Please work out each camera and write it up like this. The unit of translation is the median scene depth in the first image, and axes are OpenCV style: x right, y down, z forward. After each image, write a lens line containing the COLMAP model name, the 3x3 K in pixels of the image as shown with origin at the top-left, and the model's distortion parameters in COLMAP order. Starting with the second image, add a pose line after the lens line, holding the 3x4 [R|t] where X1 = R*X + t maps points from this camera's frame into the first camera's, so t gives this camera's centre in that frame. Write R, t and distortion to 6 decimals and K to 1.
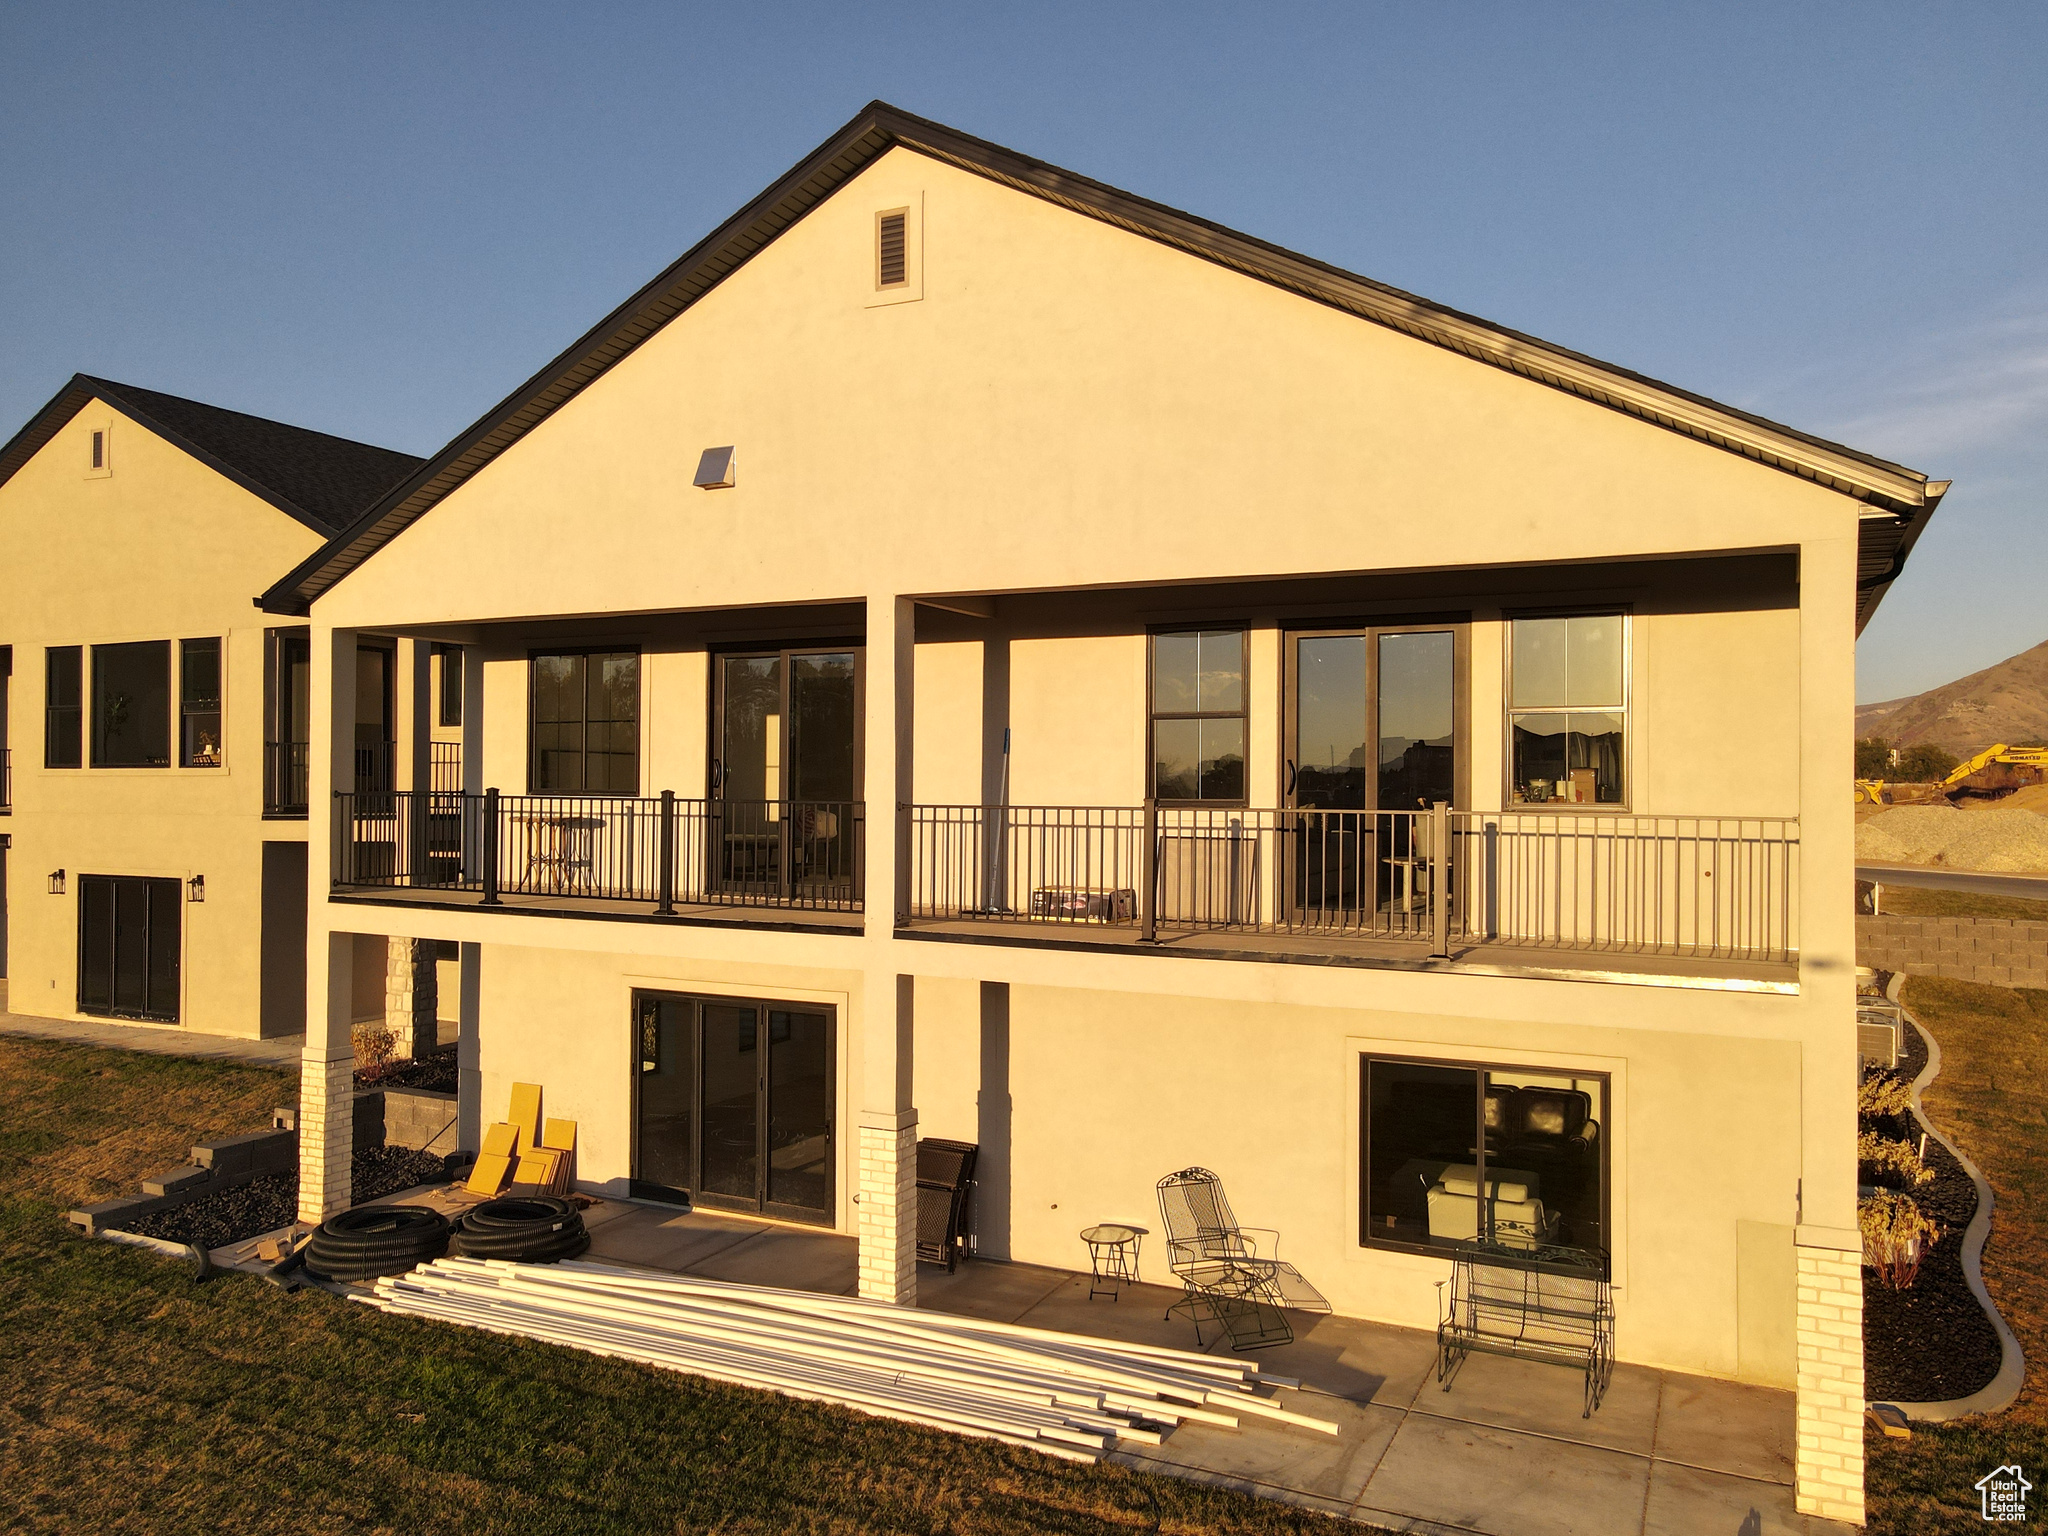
lens RADIAL K [[1502.6, 0, 1034.6], [0, 1502.6, 772.3], [0, 0, 1]] dist [0.002805, 0.021352]
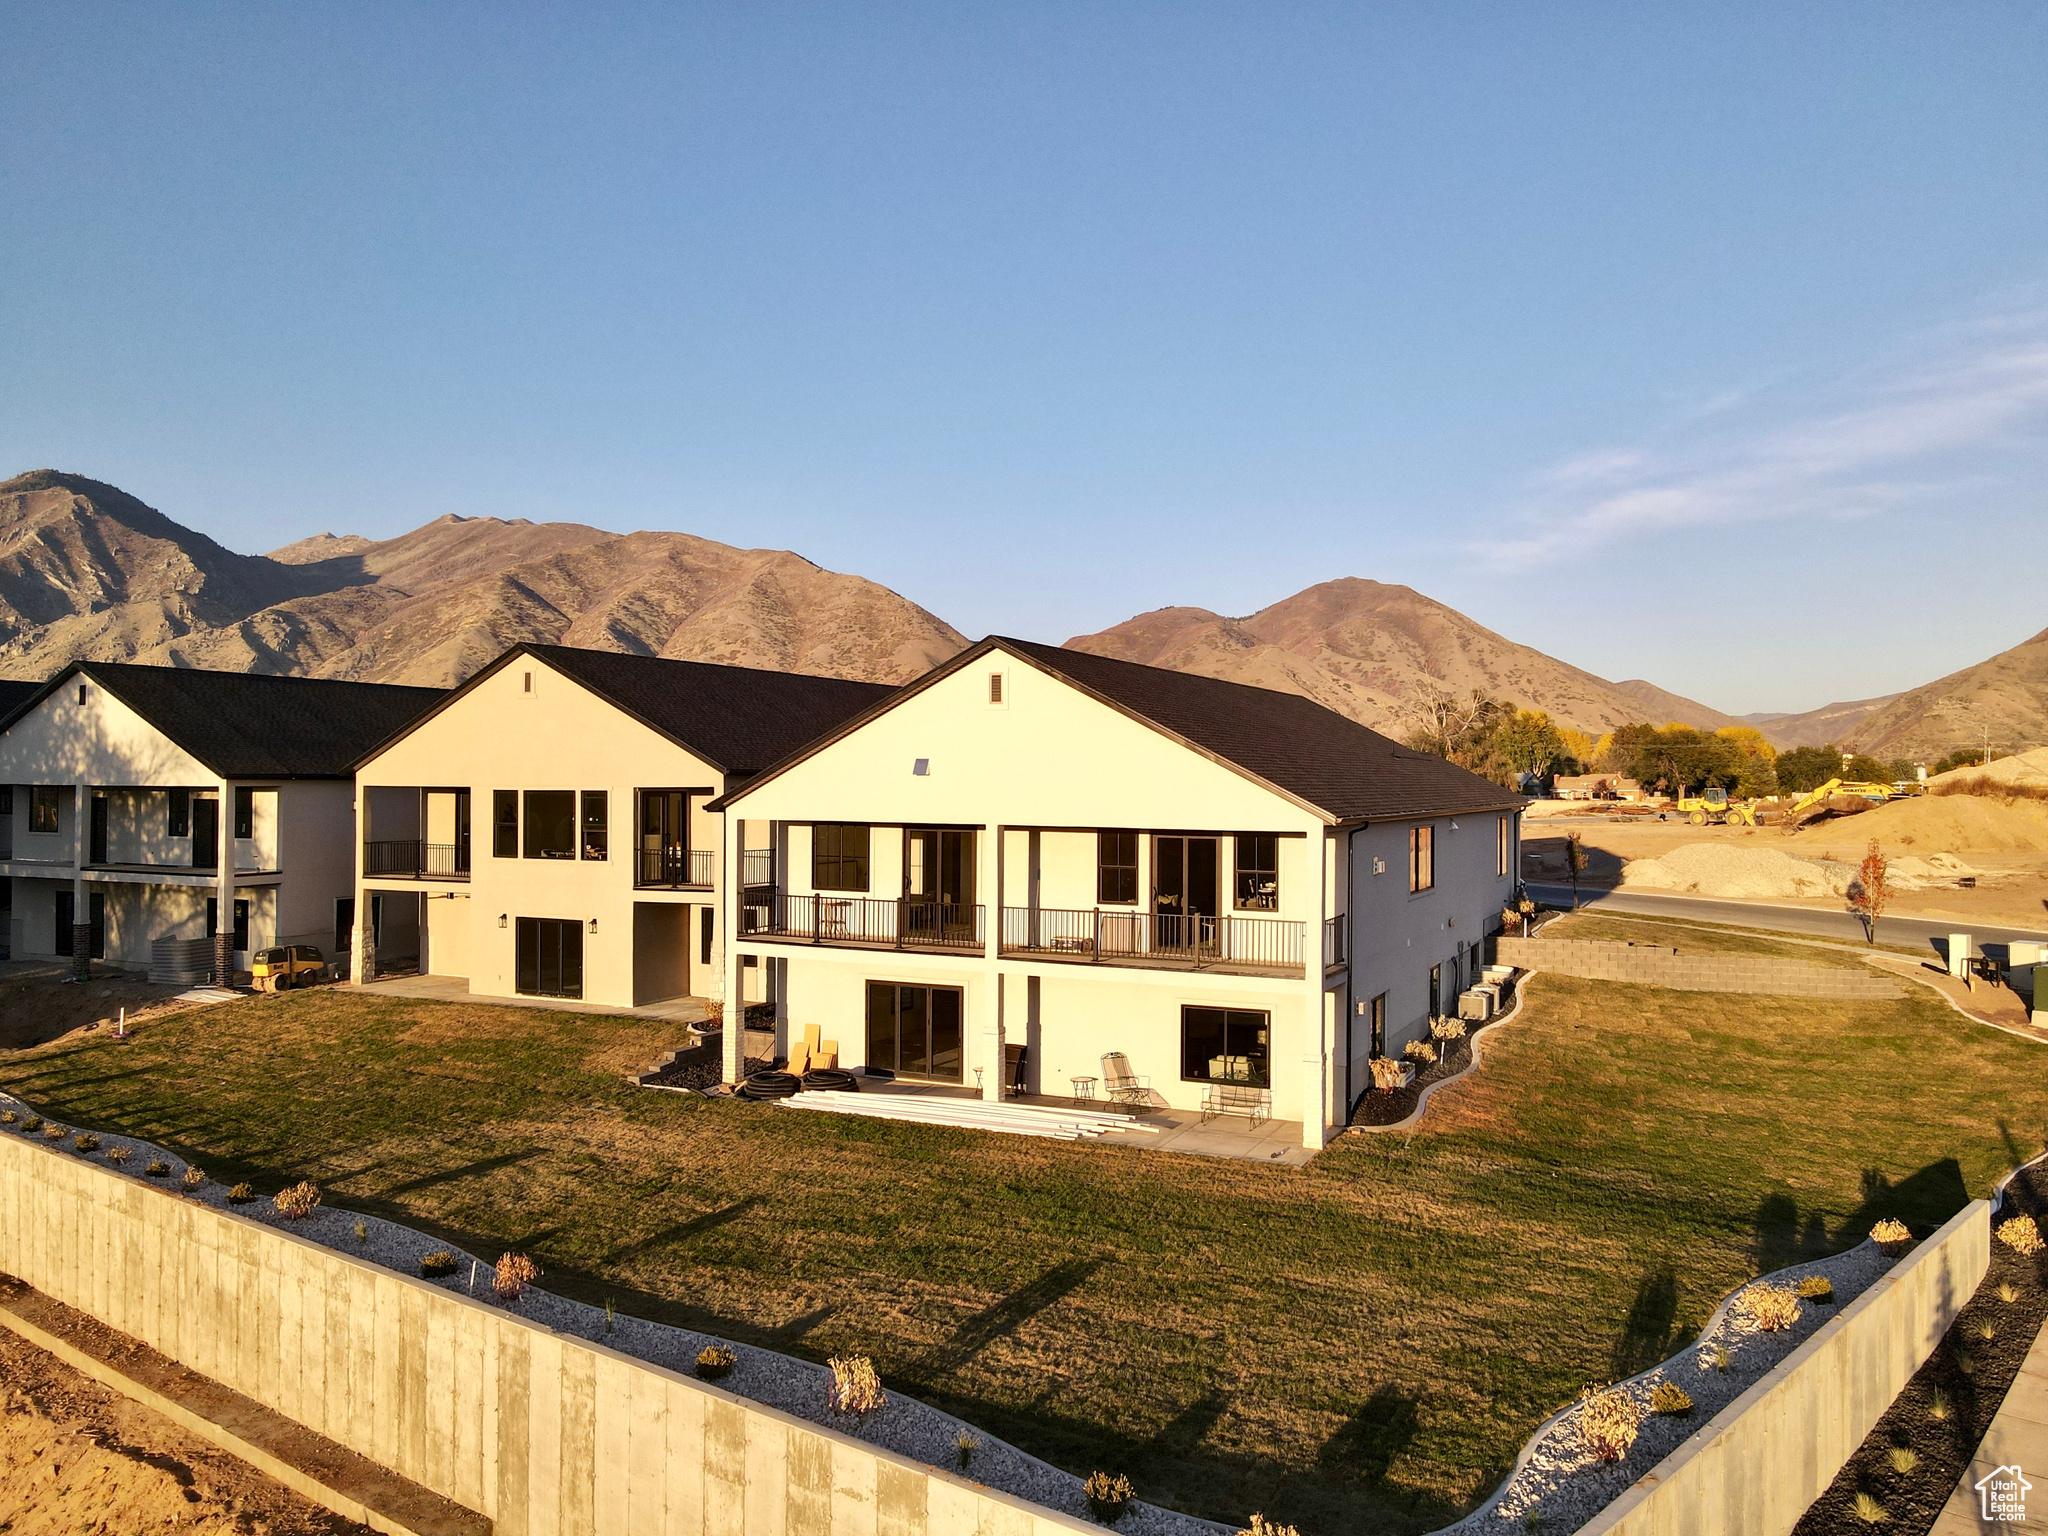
lens RADIAL K [[1502.6, 0, 1020.6], [0, 1502.6, 766.7], [0, 0, 1]] dist [0.002805, 0.021352]
pose [[0.999999, -0.001000, -0.001081, -0.041070], [0.001000, 0.999999, 0.000479, -0.176205], [0.001081, -0.000480, 0.999999, -1.254945]]
